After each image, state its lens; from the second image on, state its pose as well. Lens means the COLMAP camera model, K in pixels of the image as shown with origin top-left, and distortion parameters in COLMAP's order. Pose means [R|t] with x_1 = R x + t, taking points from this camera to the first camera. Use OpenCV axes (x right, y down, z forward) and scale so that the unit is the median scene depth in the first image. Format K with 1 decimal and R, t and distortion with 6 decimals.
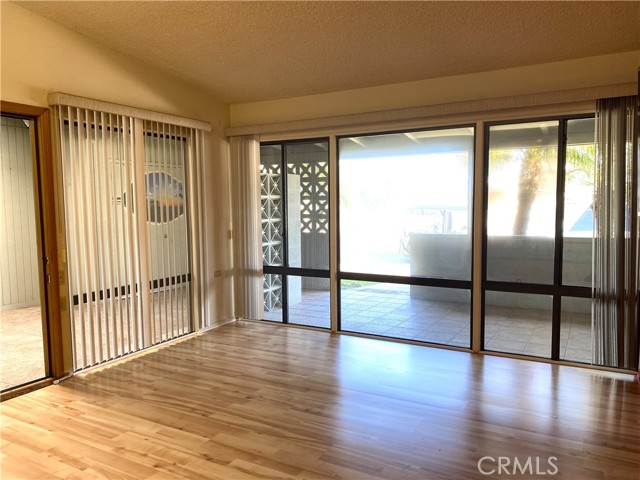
lens RADIAL K [[490.9, 0, 320.0], [0, 490.9, 240.0], [0, 0, 1]] dist [0.005081, 0.003397]
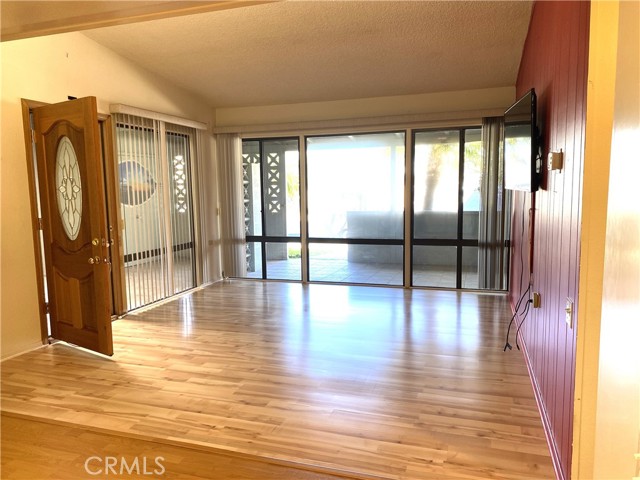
lens RADIAL K [[486.0, 0, 321.0], [0, 486.0, 253.1], [0, 0, 1]] dist [0.009066, 0.001441]
pose [[0.980957, -0.030078, 0.191884, -0.174075], [0.019762, 0.998266, 0.055453, 0.032405], [-0.193219, -0.050605, 0.979850, -0.303586]]
